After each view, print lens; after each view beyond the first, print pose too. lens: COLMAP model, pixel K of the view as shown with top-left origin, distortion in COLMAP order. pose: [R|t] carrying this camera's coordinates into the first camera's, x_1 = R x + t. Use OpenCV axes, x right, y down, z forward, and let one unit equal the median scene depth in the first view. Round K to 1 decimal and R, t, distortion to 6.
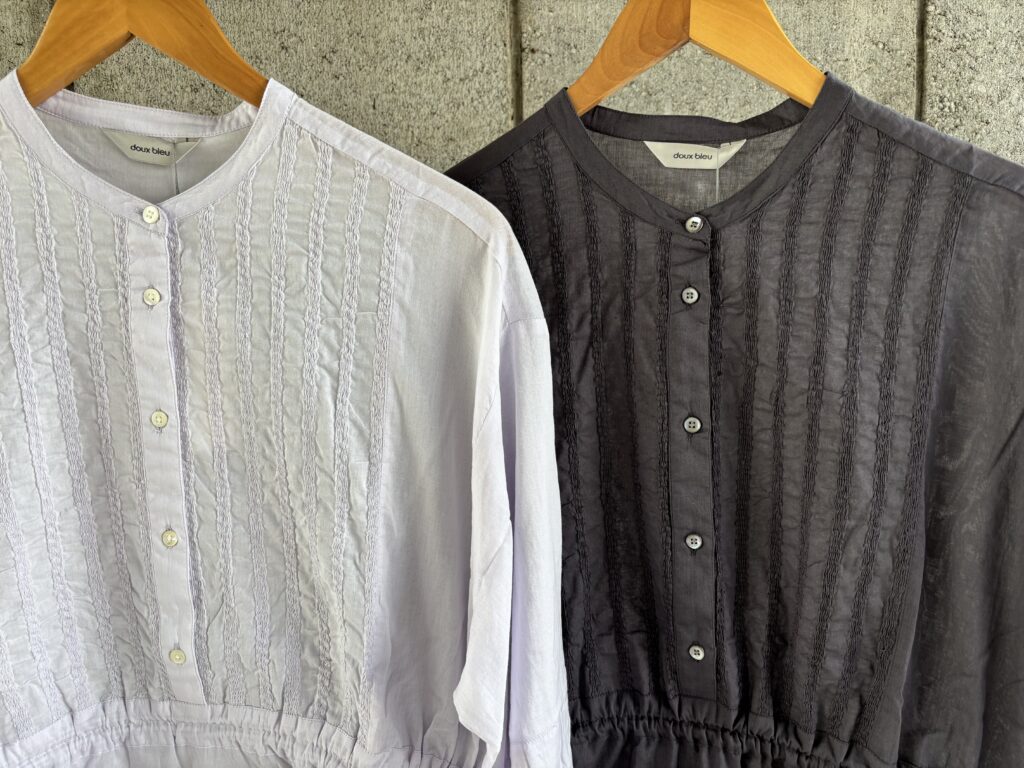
lens RADIAL K [[864.7, 0, 512.0], [0, 864.7, 384.0], [0, 0, 1]] dist [0.042865, -0.041824]
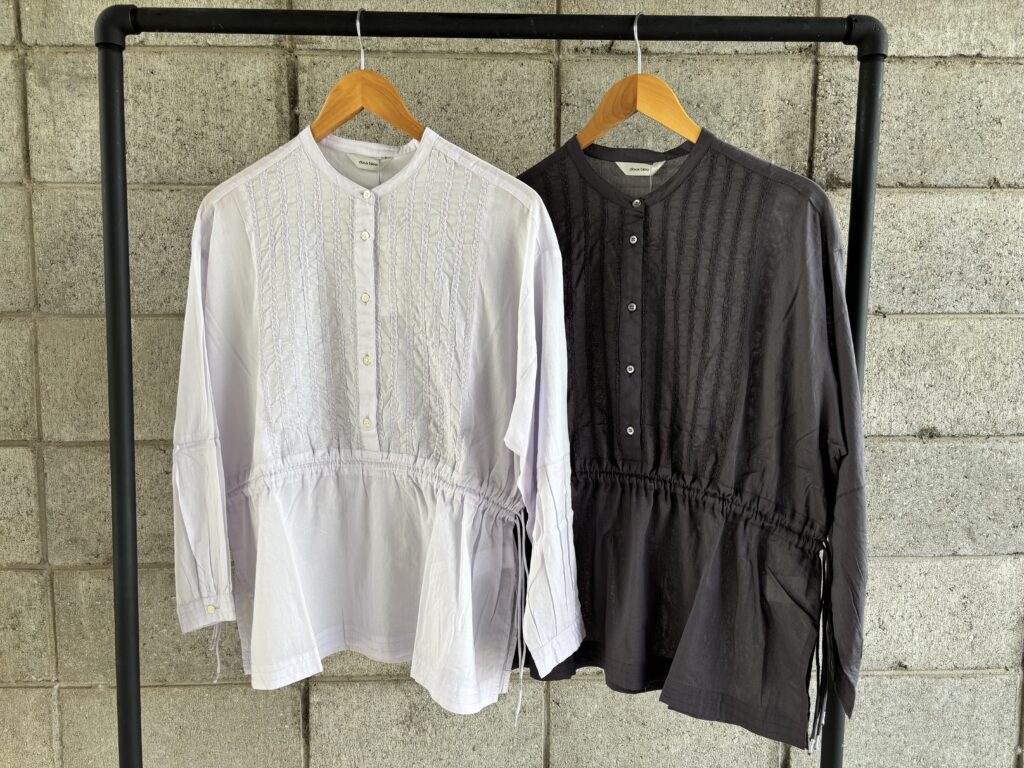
lens RADIAL K [[697.1, 0, 494.6], [0, 697.1, 380.7], [0, 0, 1]] dist [0.034586, -0.035481]
pose [[0.994786, 0.039147, -0.094172, 0.049086], [-0.035986, 0.998738, 0.035038, 0.151179], [0.095424, -0.031467, 0.994939, -0.537803]]
